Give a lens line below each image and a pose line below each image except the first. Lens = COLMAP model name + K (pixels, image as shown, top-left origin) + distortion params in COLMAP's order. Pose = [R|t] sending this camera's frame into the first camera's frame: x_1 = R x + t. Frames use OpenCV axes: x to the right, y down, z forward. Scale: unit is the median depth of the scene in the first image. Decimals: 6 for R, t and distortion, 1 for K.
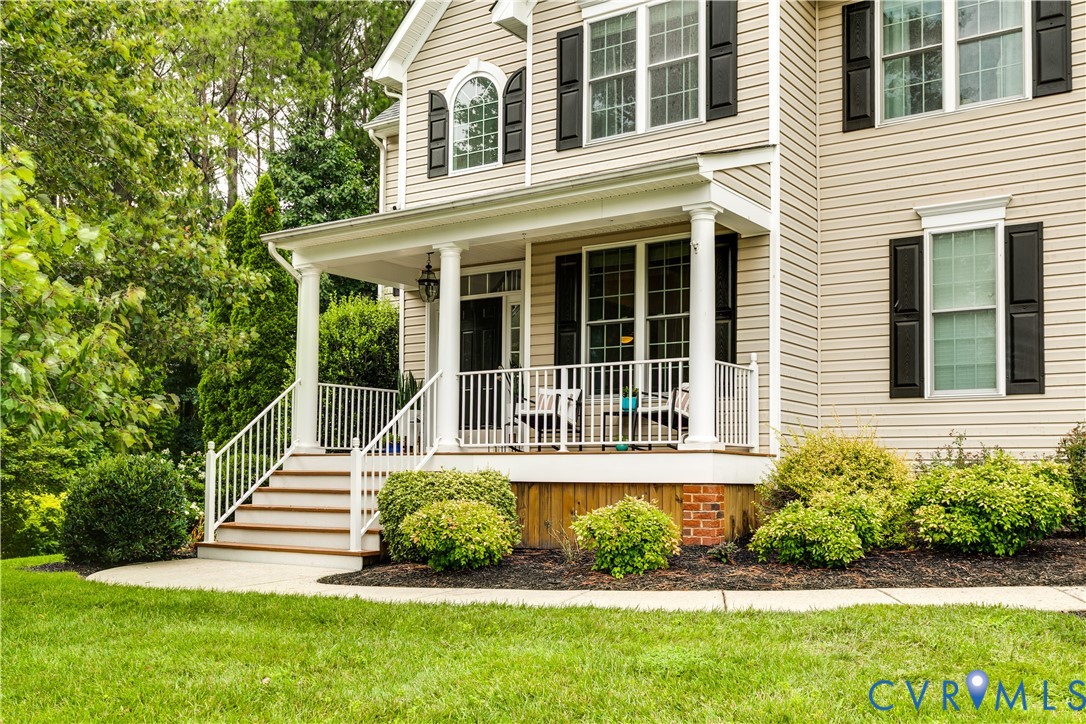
lens RADIAL K [[1066.8, 0, 543.3], [0, 1066.8, 404.0], [0, 0, 1]] dist [-0.001648, 0.000511]
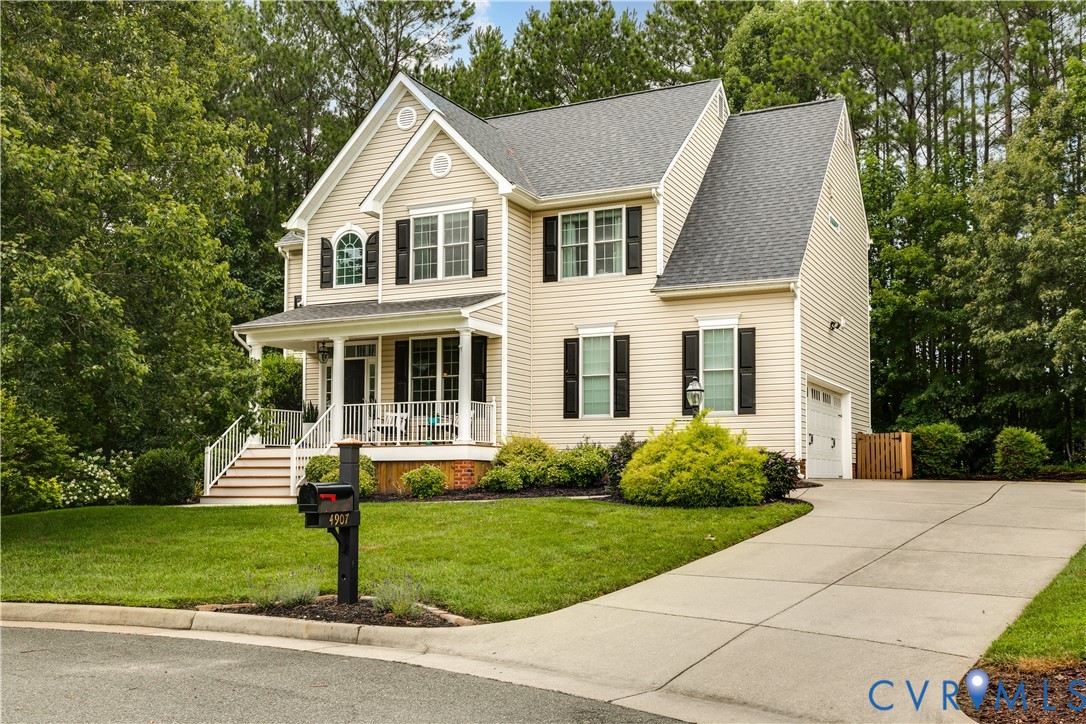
lens RADIAL K [[1066.8, 0, 543.3], [0, 1066.8, 404.0], [0, 0, 1]] dist [-0.001648, 0.000511]
pose [[0.989398, 0.002103, 0.145215, -0.002625], [-0.001874, 0.999997, -0.001710, -0.028282], [-0.145218, 0.001420, 0.989399, -0.953393]]
